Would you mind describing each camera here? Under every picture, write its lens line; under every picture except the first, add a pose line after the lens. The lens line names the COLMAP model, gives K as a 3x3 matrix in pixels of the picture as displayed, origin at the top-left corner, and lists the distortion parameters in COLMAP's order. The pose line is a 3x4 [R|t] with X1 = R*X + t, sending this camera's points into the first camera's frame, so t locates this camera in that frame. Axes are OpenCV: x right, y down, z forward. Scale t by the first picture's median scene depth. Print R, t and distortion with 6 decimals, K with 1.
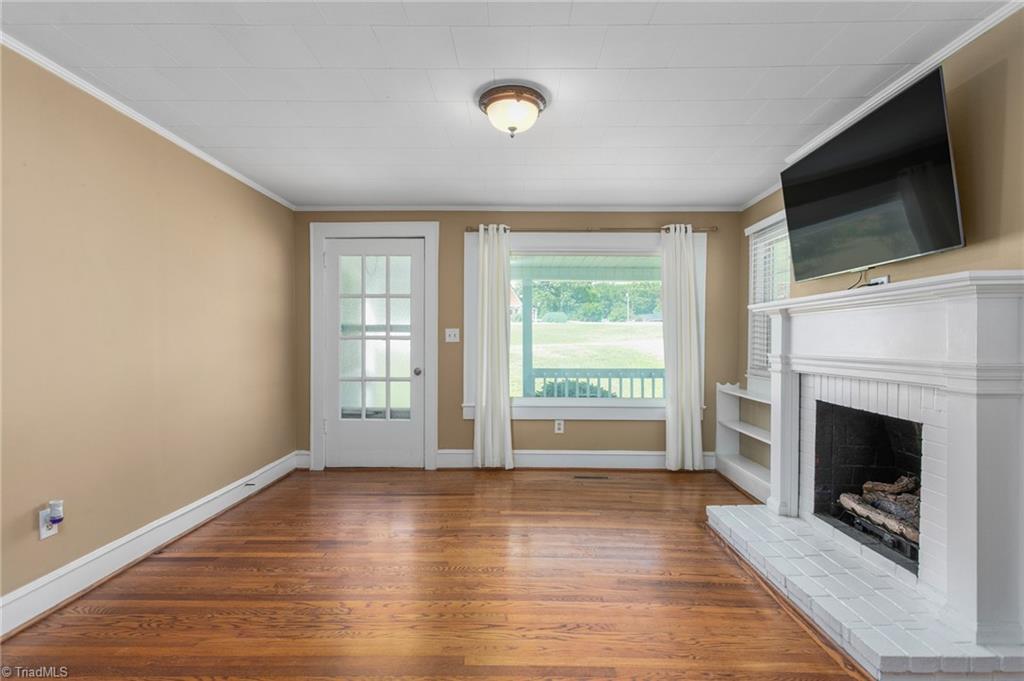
lens RADIAL K [[496.7, 0, 509.3], [0, 496.7, 339.0], [0, 0, 1]] dist [0.002784, 0.000356]
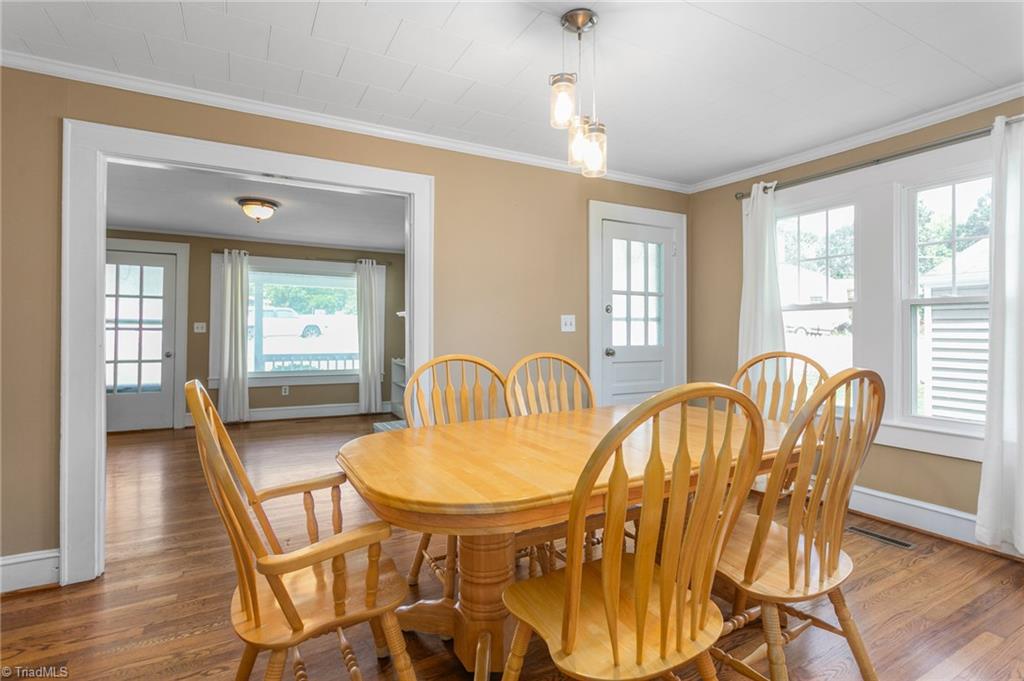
lens RADIAL K [[496.7, 0, 506.1], [0, 496.7, 329.4], [0, 0, 1]] dist [0.002784, 0.000356]
pose [[0.870979, 0.006903, 0.491271, -0.053487], [-0.003949, 0.999967, -0.007048, 0.003965], [-0.491304, 0.004198, 0.870978, -0.593020]]
